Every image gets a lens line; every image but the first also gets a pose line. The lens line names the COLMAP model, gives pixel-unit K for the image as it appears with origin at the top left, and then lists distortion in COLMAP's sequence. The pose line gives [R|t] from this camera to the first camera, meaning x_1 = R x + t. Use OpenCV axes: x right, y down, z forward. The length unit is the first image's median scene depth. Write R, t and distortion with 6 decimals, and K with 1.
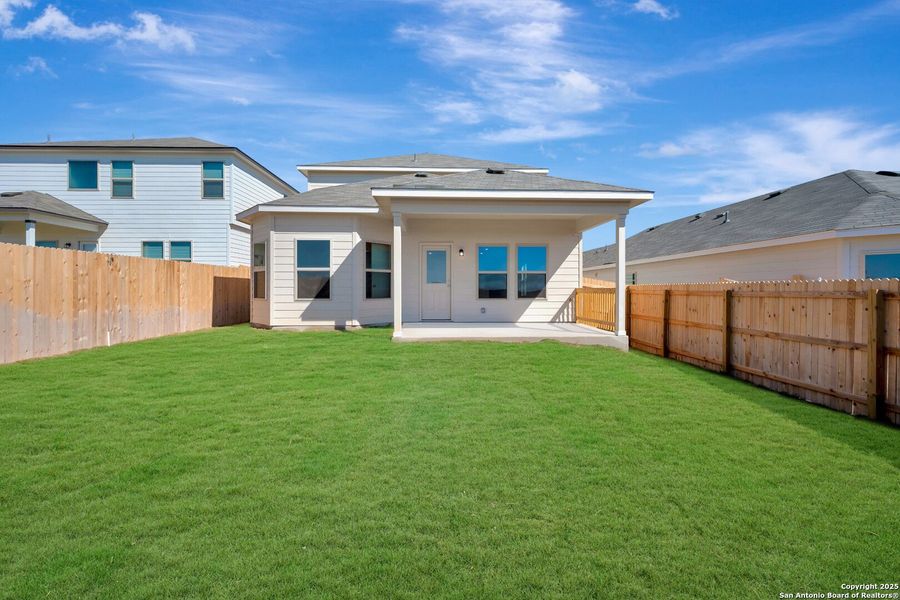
lens RADIAL K [[366.4, 0, 440.5], [0, 366.4, 293.8], [0, 0, 1]] dist [-0.000550, -0.000084]
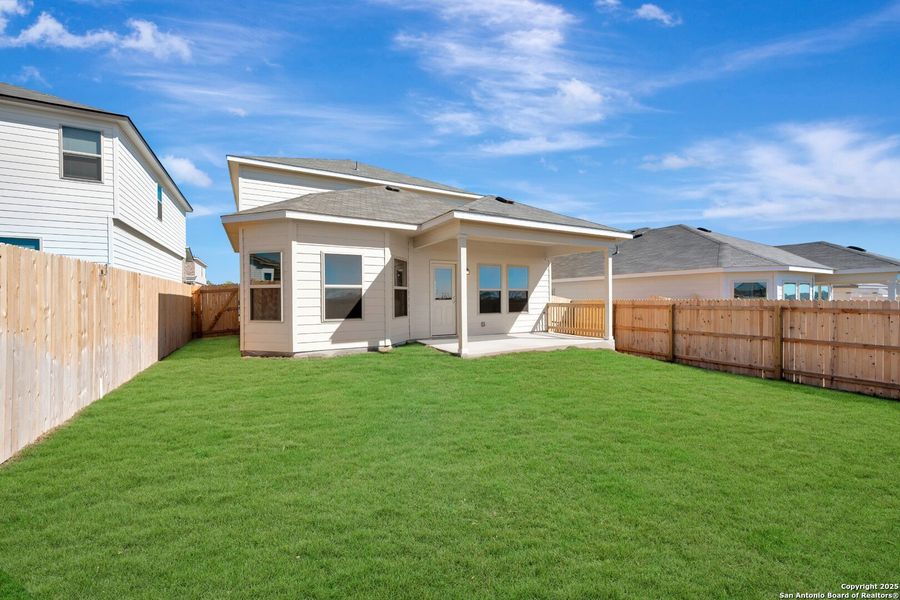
lens RADIAL K [[362.0, 0, 450.0], [0, 362.0, 300.0], [0, 0, 1]] dist [0.000372, 0.000052]
pose [[0.889629, -0.008935, 0.456597, -0.521472], [0.012706, 0.999906, -0.005188, -0.025262], [-0.456508, 0.010417, 0.889658, 0.083557]]
